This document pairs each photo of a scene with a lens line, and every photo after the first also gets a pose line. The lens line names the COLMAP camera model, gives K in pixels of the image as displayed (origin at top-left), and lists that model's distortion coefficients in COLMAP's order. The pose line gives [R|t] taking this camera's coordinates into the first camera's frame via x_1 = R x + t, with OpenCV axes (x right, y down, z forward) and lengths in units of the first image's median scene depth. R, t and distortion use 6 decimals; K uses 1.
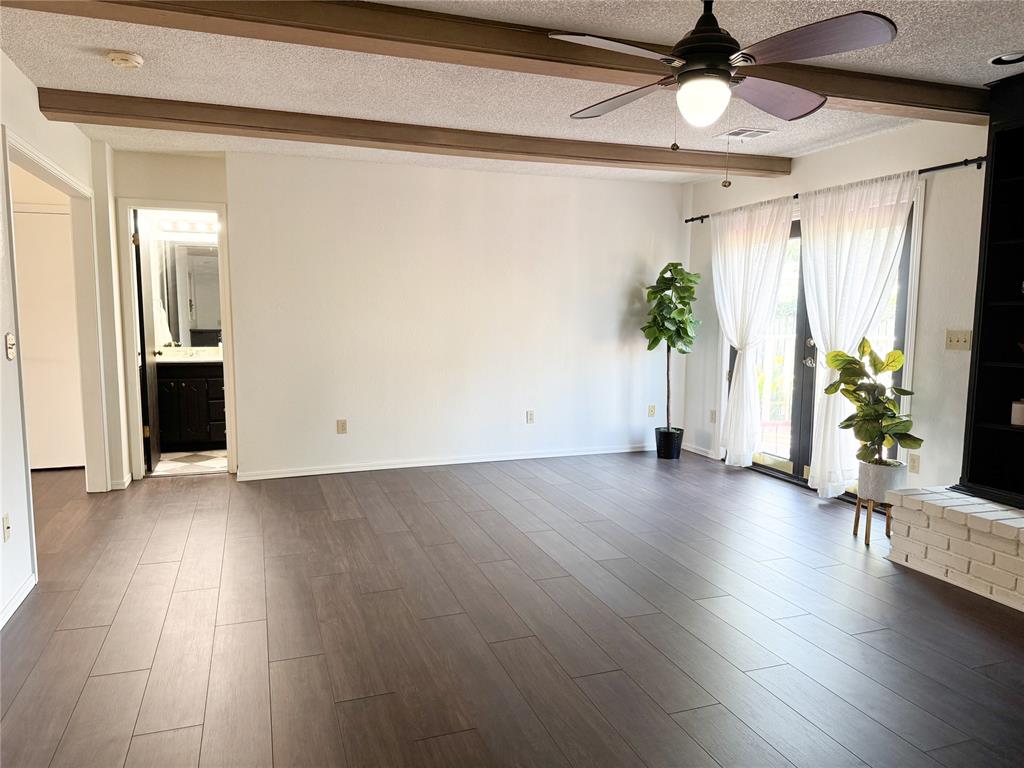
lens RADIAL K [[715.8, 0, 510.6], [0, 715.8, 386.3], [0, 0, 1]] dist [0.090981, -0.102089]
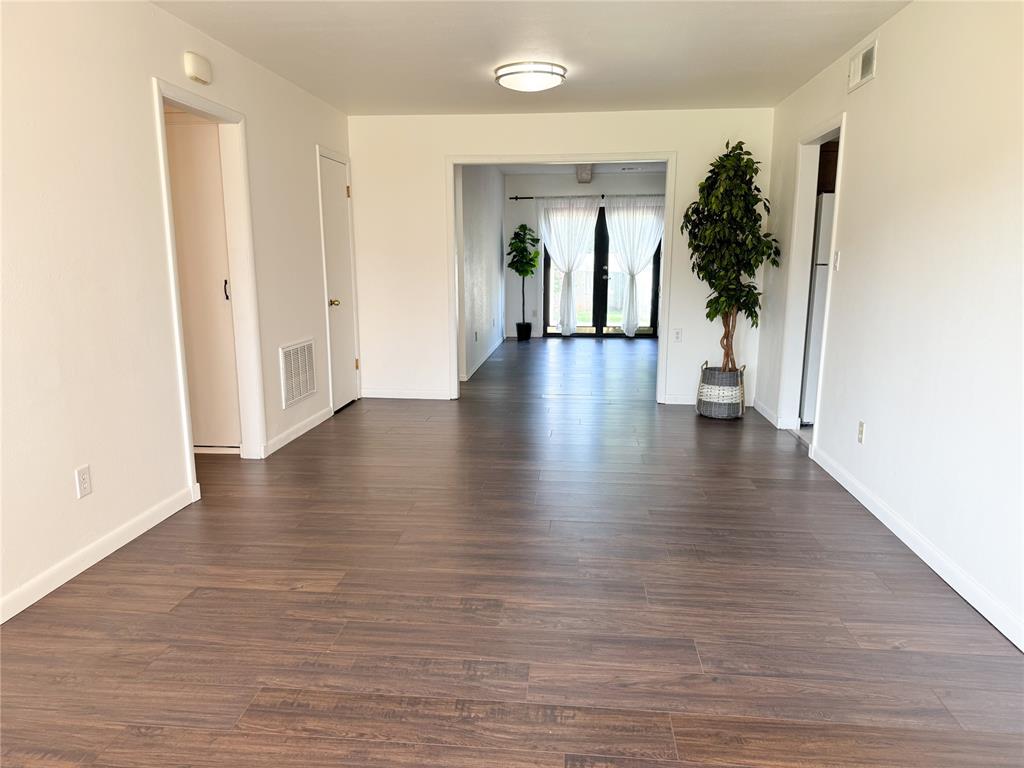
lens RADIAL K [[715.8, 0, 508.6], [0, 715.8, 392.4], [0, 0, 1]] dist [0.090981, -0.102089]
pose [[0.426678, -0.180136, 0.886283, -1.496323], [0.101550, 0.983309, 0.150968, -0.043871], [-0.898684, 0.025588, 0.437849, 0.321511]]
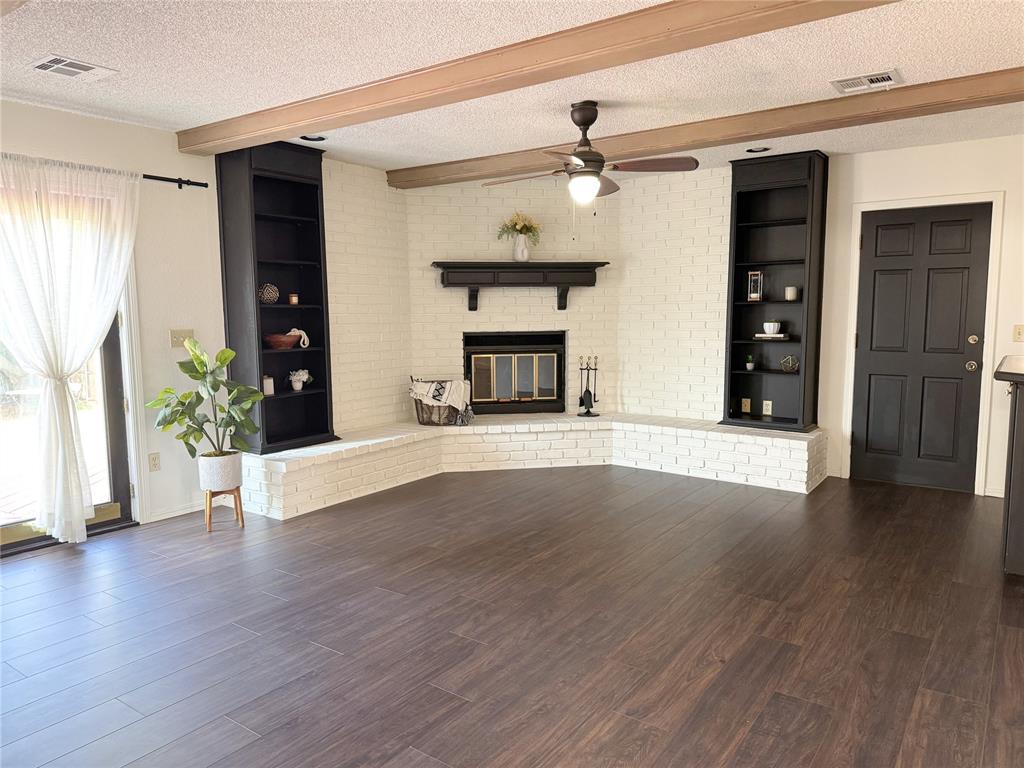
lens RADIAL K [[715.8, 0, 515.6], [0, 715.8, 390.5], [0, 0, 1]] dist [0.090981, -0.102089]
pose [[-0.576130, -0.091624, 0.812206, -0.436373], [0.097042, 0.979001, 0.179276, -0.099122], [-0.811577, 0.182105, -0.555141, 0.889883]]
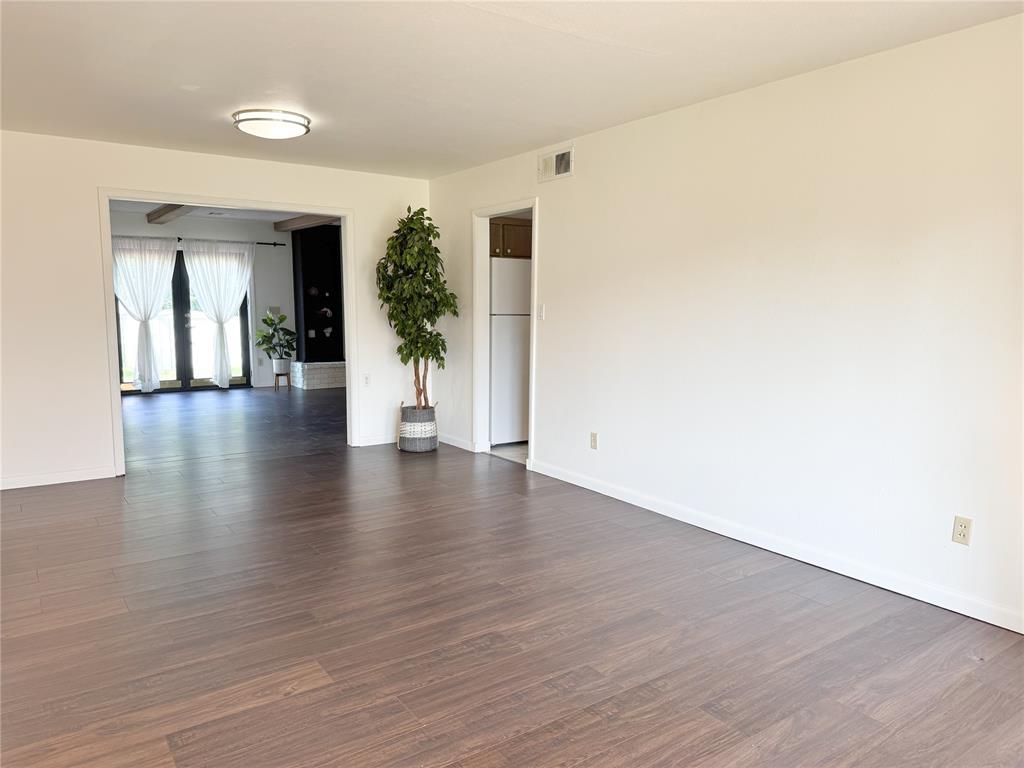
lens RADIAL K [[715.8, 0, 513.1], [0, 715.8, 389.7], [0, 0, 1]] dist [0.090981, -0.102089]
pose [[-0.267744, -0.129247, 0.954782, -1.566817], [0.098040, 0.982163, 0.160447, -0.084545], [-0.958489, 0.136566, -0.250297, 0.628739]]
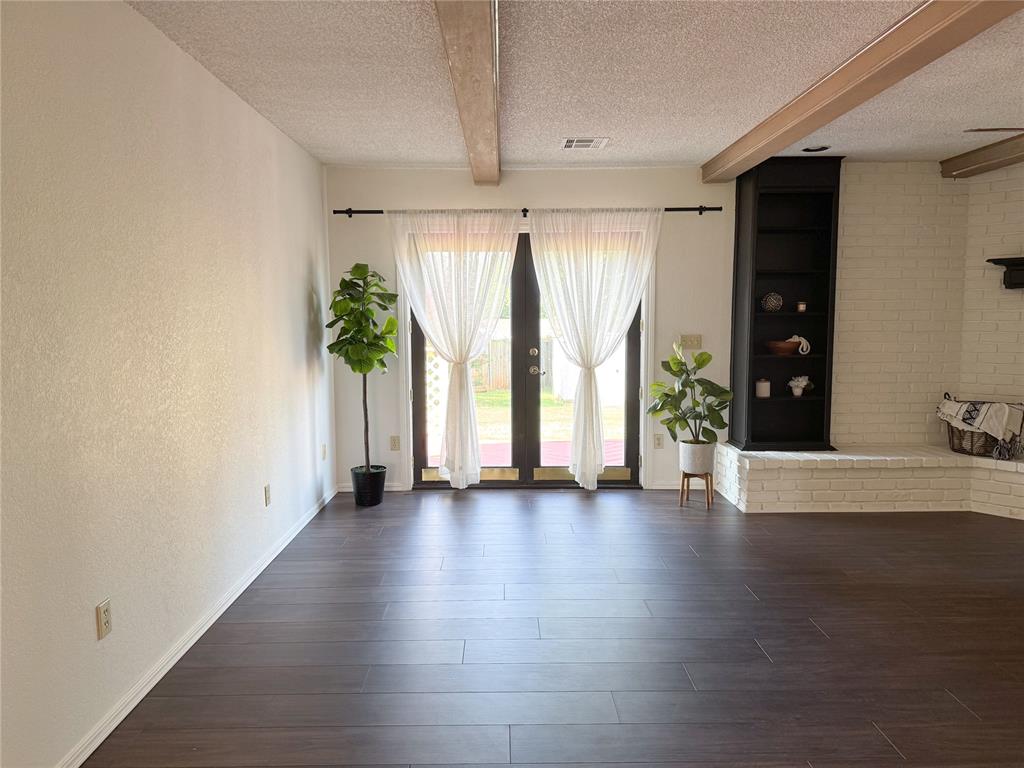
lens RADIAL K [[715.8, 0, 506.2], [0, 715.8, 381.8], [0, 0, 1]] dist [0.090981, -0.102089]
pose [[0.322892, -0.086951, 0.942433, -0.539098], [0.109879, 0.992481, 0.053922, -0.071600], [-0.940036, 0.086142, 0.330018, 0.645329]]
